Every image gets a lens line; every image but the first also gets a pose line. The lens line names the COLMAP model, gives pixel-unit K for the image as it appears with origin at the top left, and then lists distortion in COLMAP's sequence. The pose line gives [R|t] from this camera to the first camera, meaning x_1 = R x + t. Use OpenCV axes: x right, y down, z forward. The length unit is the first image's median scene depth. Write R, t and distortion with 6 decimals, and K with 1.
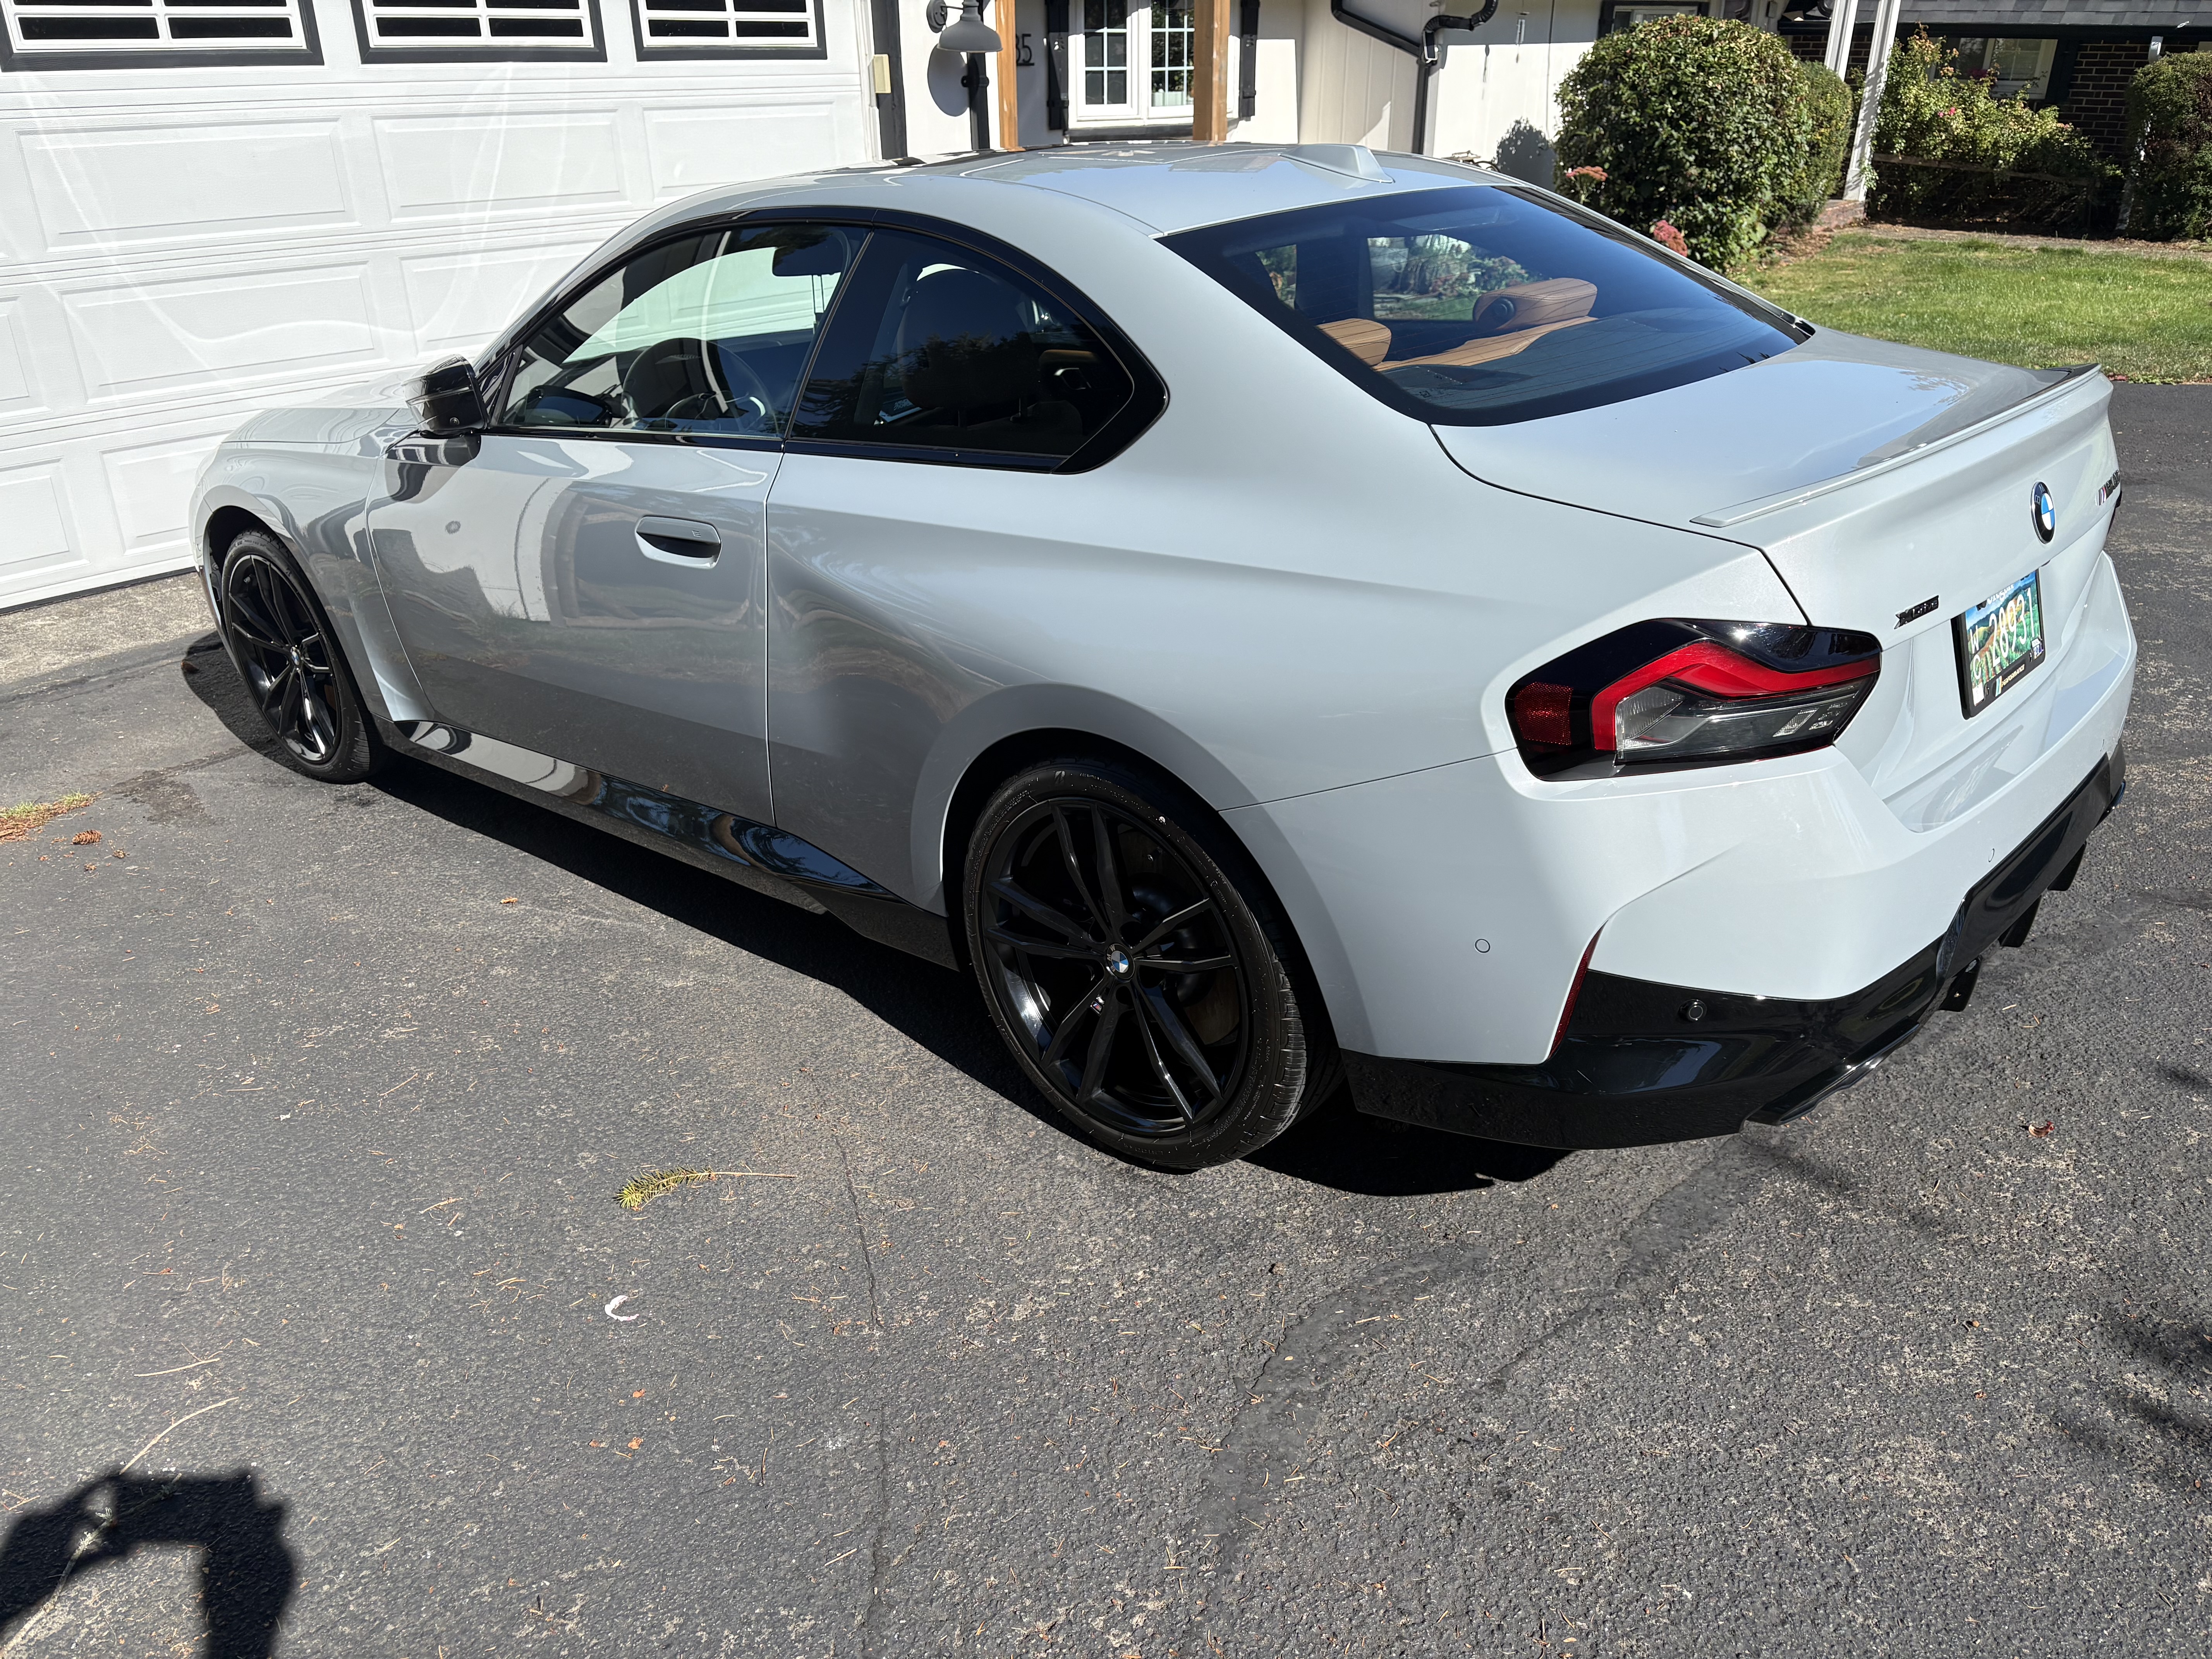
lens RADIAL K [[1676.4, 0, 1106.0], [0, 1676.4, 829.5], [0, 0, 1]] dist [0.090950, -0.101071]
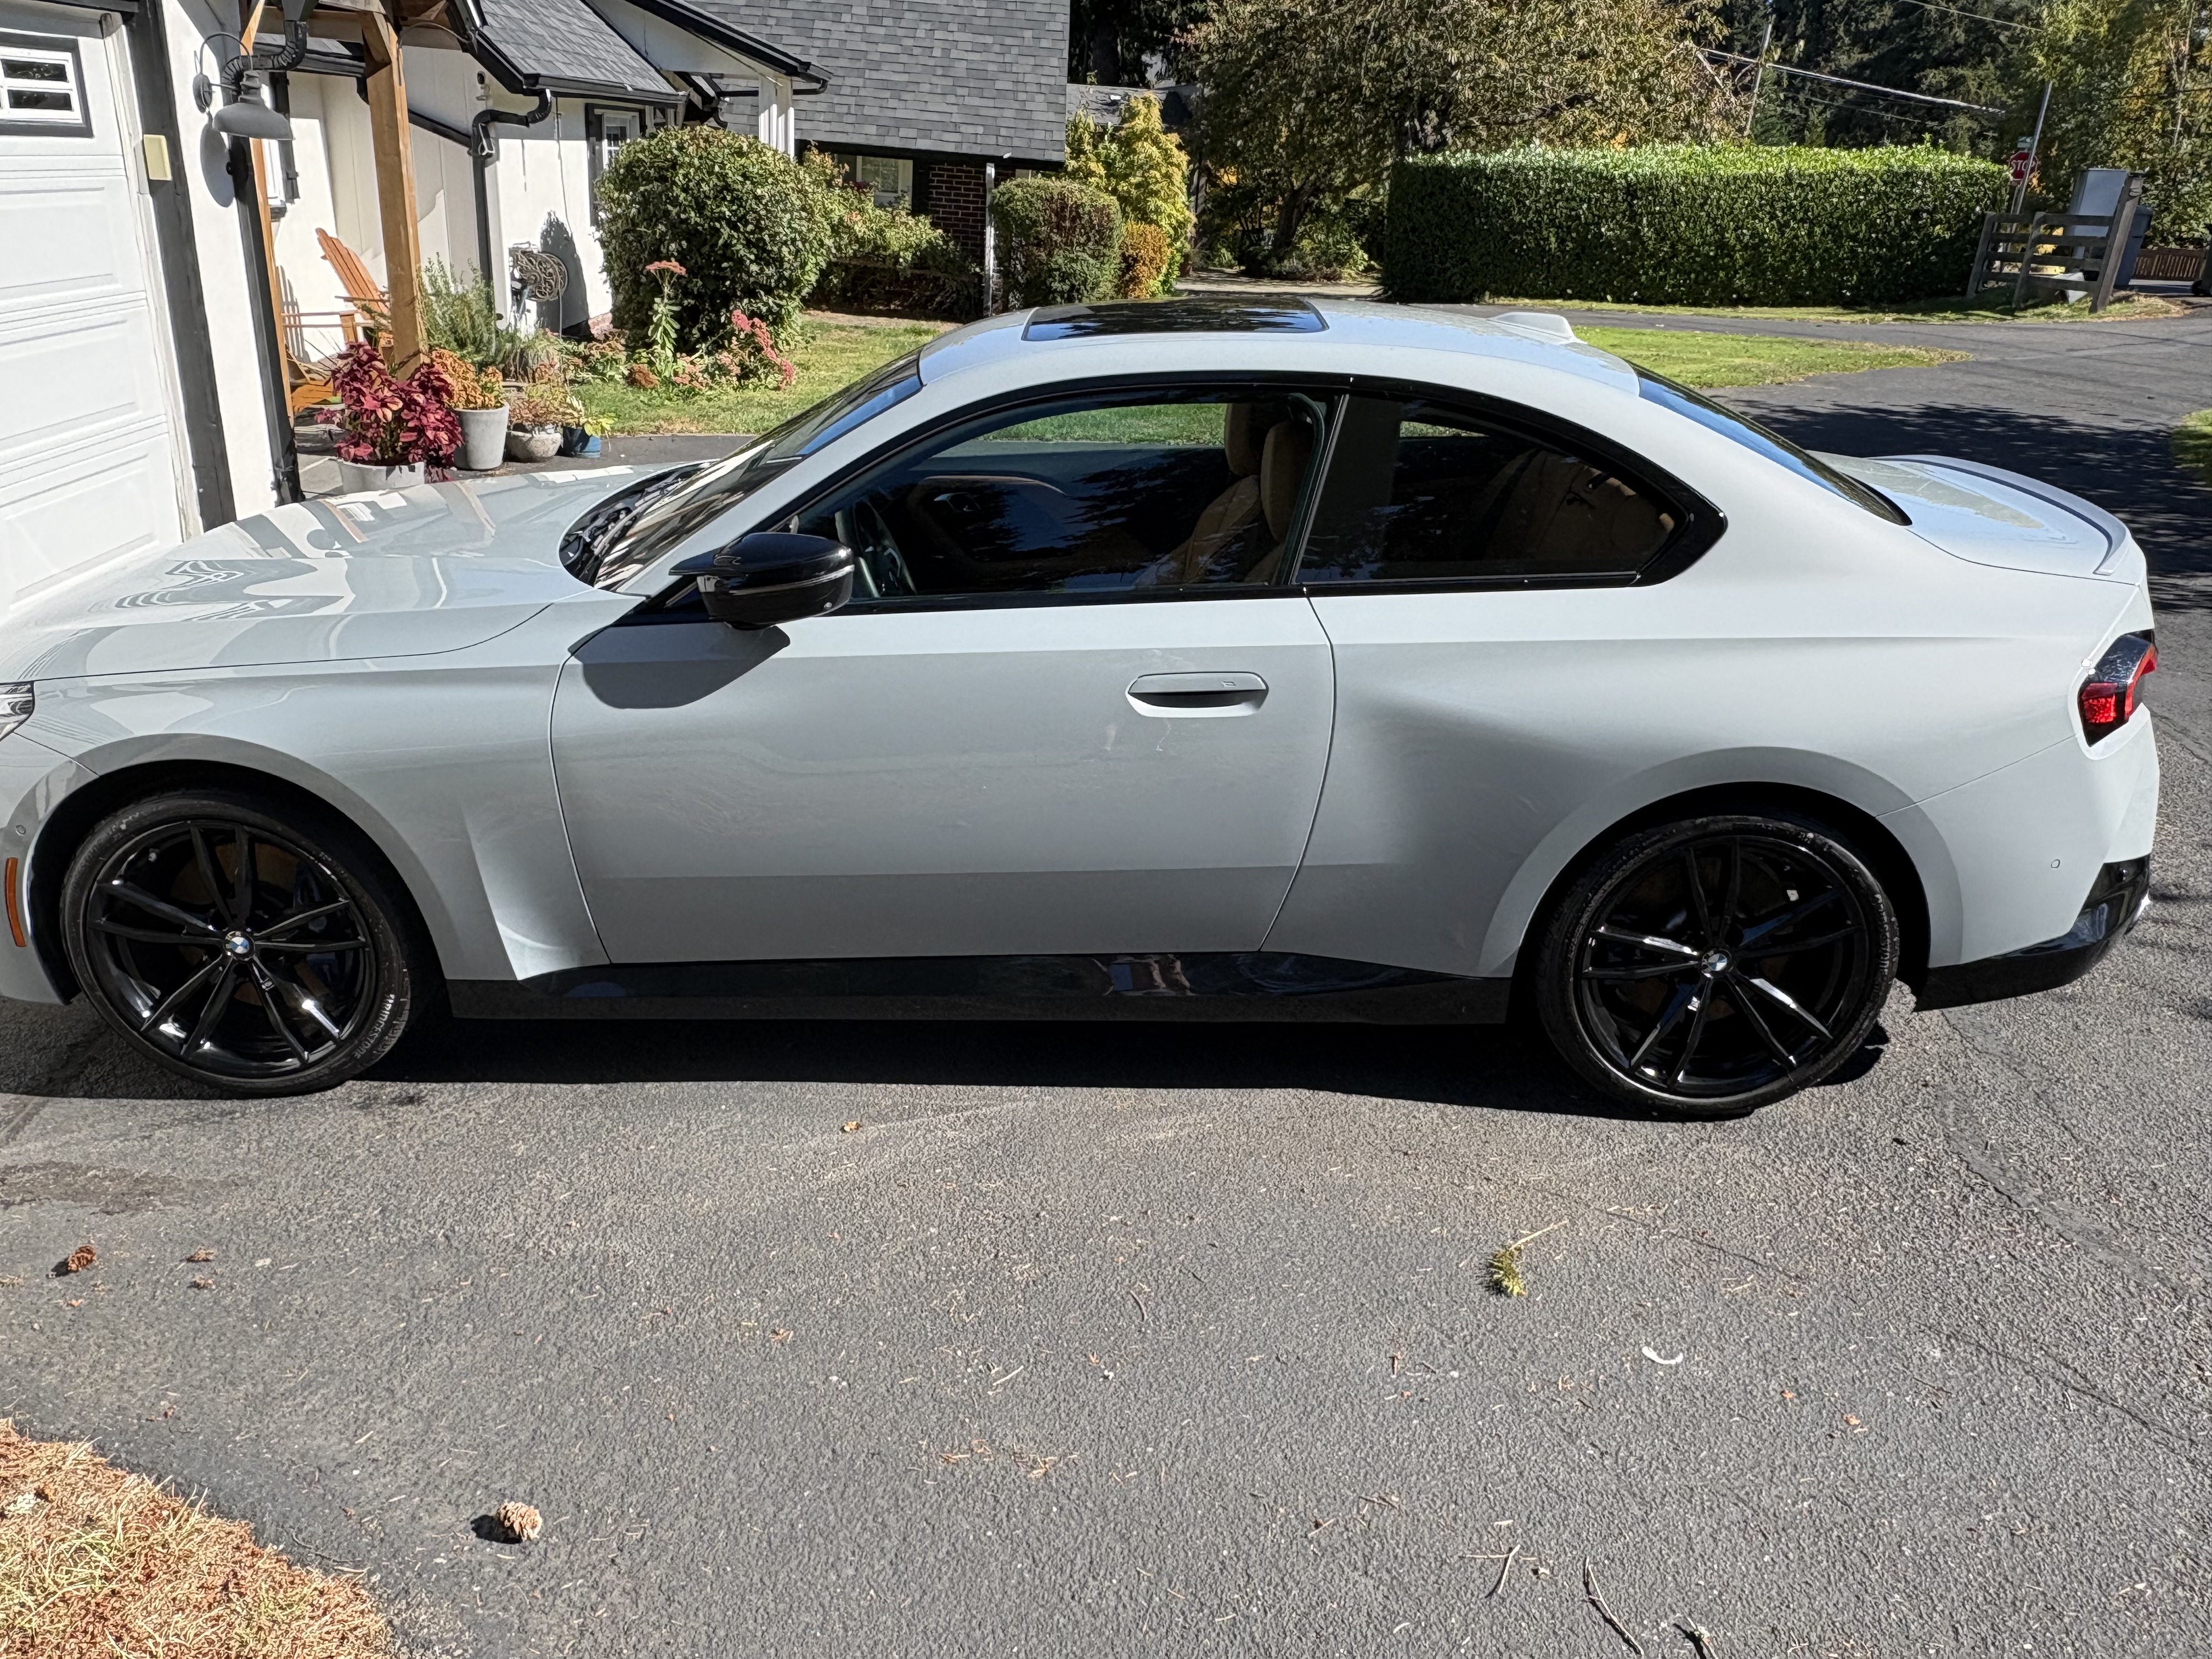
lens RADIAL K [[1662.7, 0, 1106.0], [0, 1662.7, 829.5], [0, 0, 1]] dist [-0.015308, 0.010718]
pose [[0.747577, -0.198772, 0.633734, -0.235973], [0.216238, 0.975022, 0.050734, -0.038570], [-0.627989, 0.099110, 0.771885, 0.068301]]
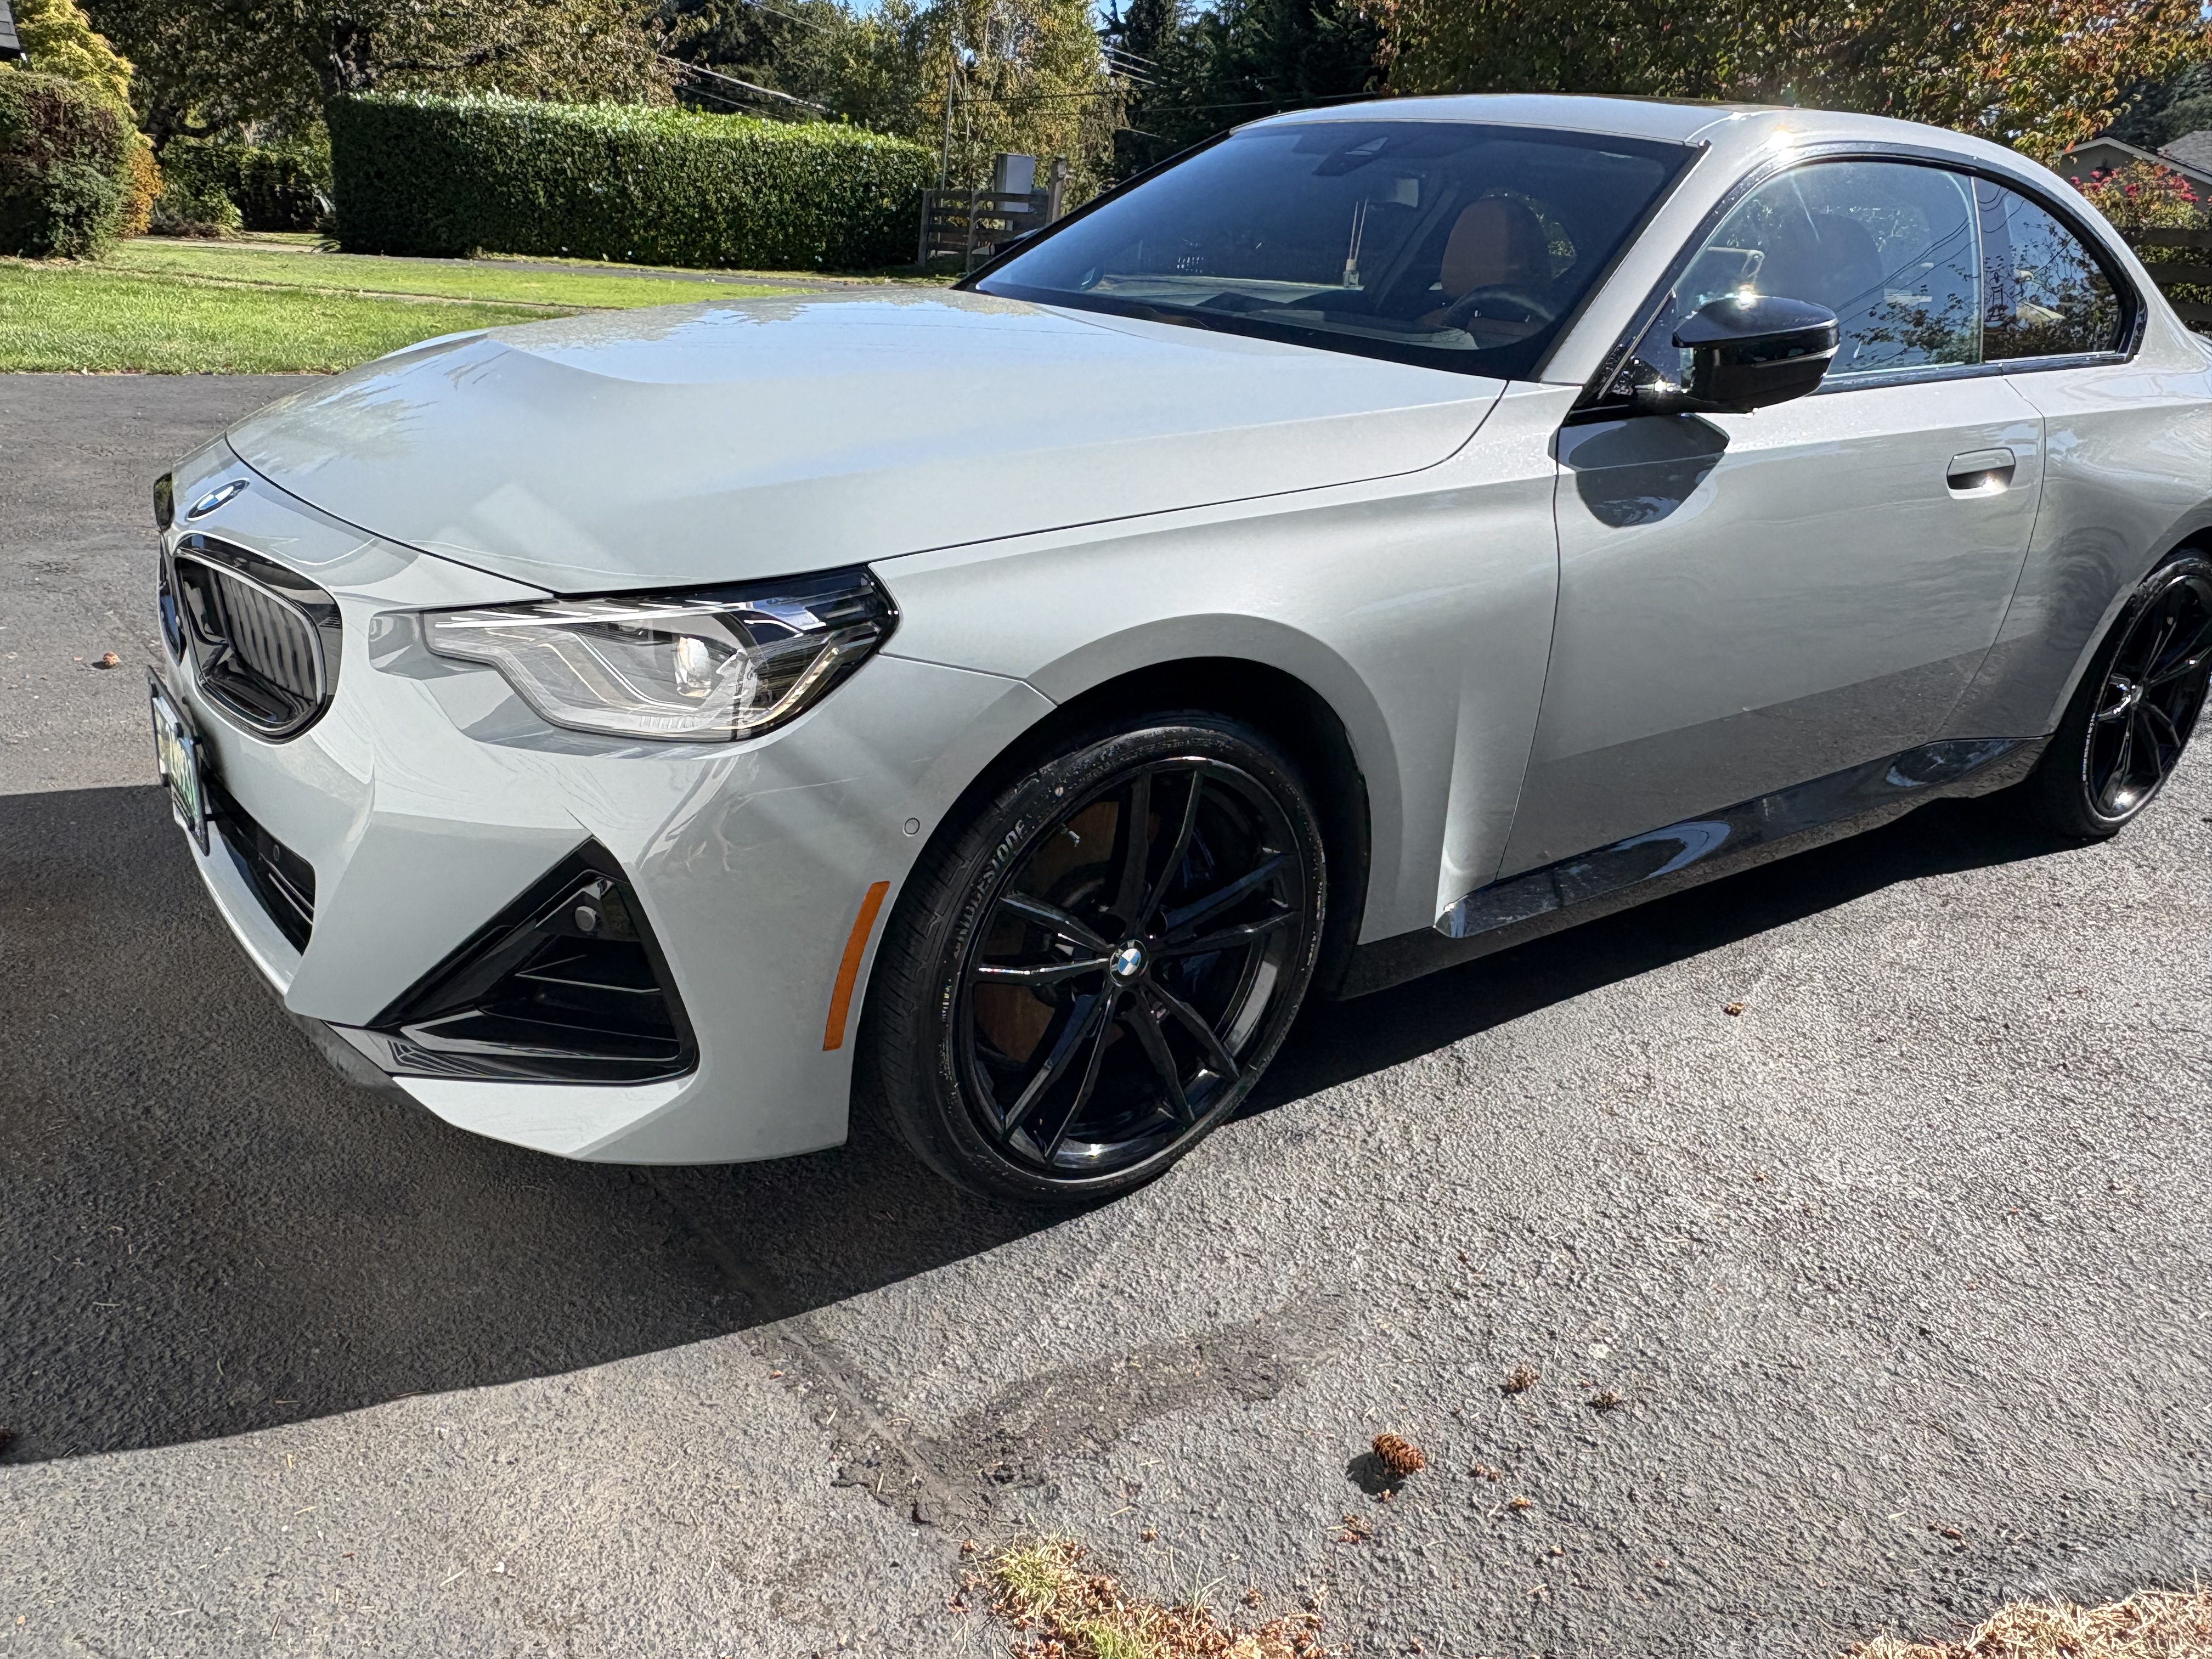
lens RADIAL K [[1662.7, 0, 1106.0], [0, 1662.7, 829.5], [0, 0, 1]] dist [-0.015308, 0.010718]
pose [[0.164937, -0.294100, 0.941436, -0.332586], [0.304296, 0.923119, 0.235066, -0.091145], [-0.938189, 0.247704, 0.241750, 0.324994]]
